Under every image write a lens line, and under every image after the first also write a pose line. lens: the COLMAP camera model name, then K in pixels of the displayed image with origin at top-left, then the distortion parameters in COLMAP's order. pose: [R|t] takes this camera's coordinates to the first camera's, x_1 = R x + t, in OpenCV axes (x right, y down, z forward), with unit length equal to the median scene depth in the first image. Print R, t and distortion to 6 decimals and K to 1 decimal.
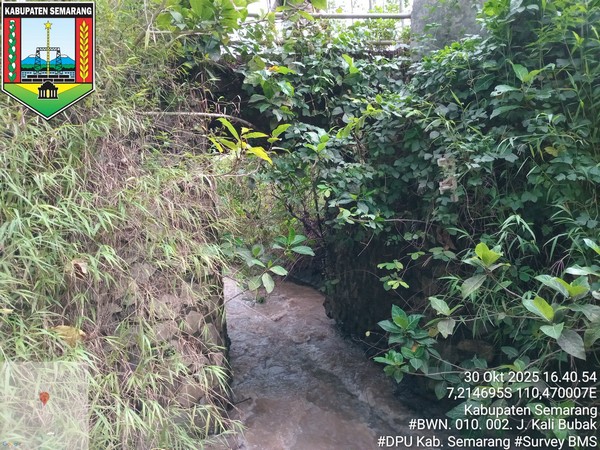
lens RADIAL K [[440.5, 0, 298.0], [0, 440.5, 227.0], [0, 0, 1]] dist [0.057957, -0.110185]
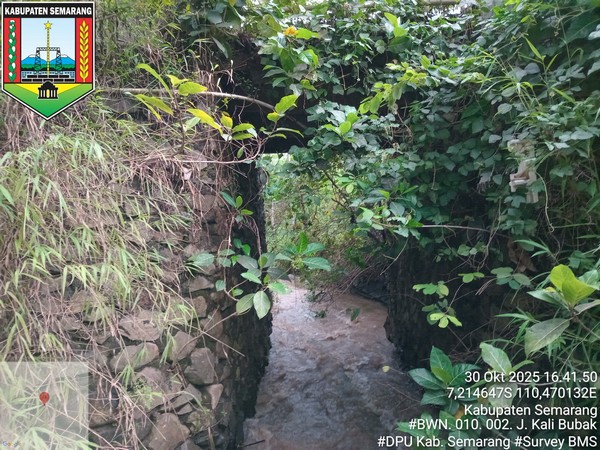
lens RADIAL K [[440.5, 0, 298.0], [0, 440.5, 227.0], [0, 0, 1]] dist [0.057957, -0.110185]
pose [[0.980632, 0.028223, -0.193814, 0.125972], [-0.032417, 0.999303, -0.018502, 0.005316], [0.193156, 0.024426, 0.980864, 0.243601]]
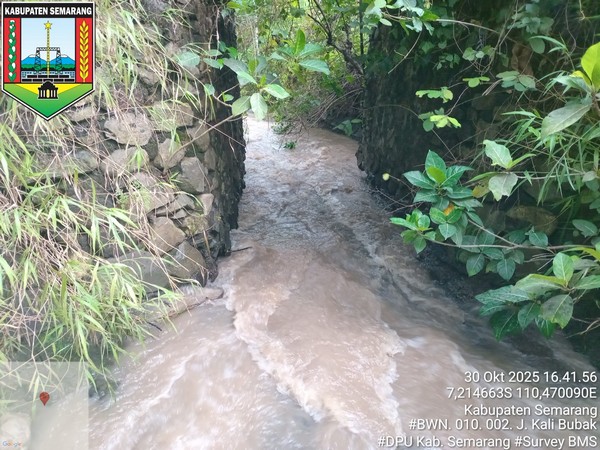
lens RADIAL K [[440.5, 0, 298.0], [0, 440.5, 227.0], [0, 0, 1]] dist [0.057957, -0.110185]
pose [[0.992063, 0.093654, -0.083908, 0.069545], [-0.061072, 0.942165, 0.329539, 0.063967], [0.109918, -0.321799, 0.940406, 0.241025]]
